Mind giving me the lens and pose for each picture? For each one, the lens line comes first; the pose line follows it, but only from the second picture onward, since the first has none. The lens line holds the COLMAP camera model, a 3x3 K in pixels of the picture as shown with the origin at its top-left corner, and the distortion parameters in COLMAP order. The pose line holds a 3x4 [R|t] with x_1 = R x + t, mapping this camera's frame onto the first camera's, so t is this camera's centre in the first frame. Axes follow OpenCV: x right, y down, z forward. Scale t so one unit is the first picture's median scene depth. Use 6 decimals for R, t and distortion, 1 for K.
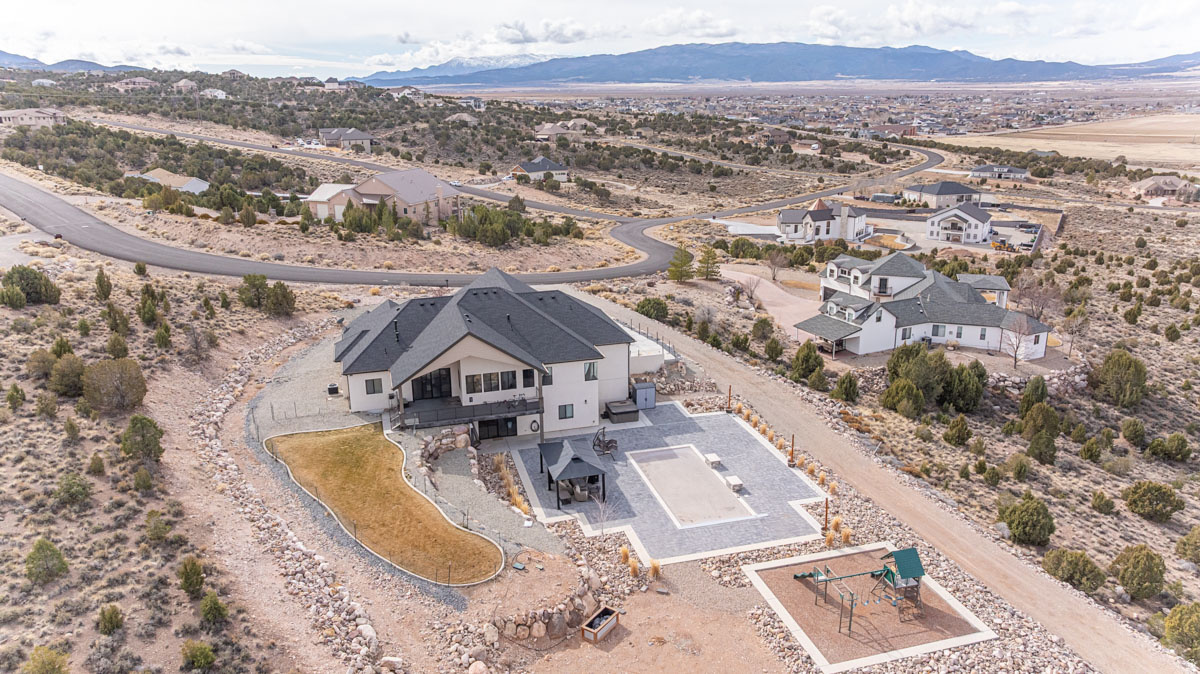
lens RADIAL K [[844.1, 0, 602.3], [0, 844.1, 334.1], [0, 0, 1]] dist [-0.031036, 0.028399]
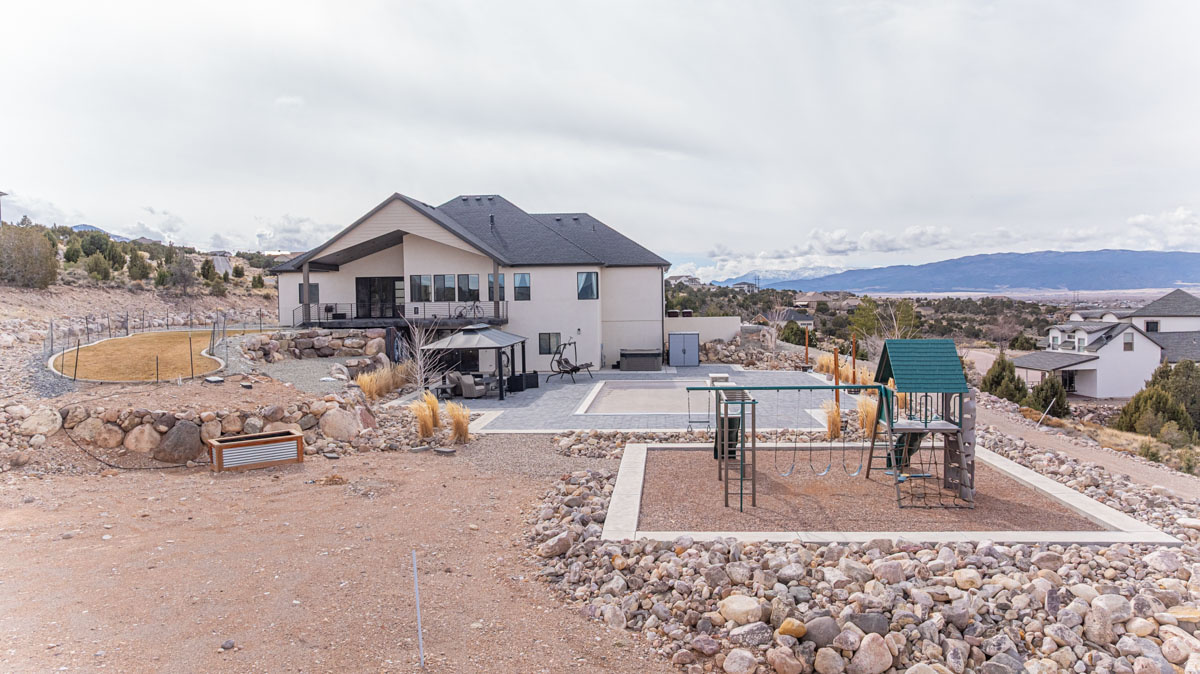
lens RADIAL K [[844.1, 0, 603.6], [0, 844.1, 331.8], [0, 0, 1]] dist [-0.031036, 0.028399]
pose [[0.942936, 0.010644, -0.332803, 0.055273], [-0.091617, 0.969204, -0.228581, 0.056997], [0.320121, 0.246027, 0.914873, 0.090095]]
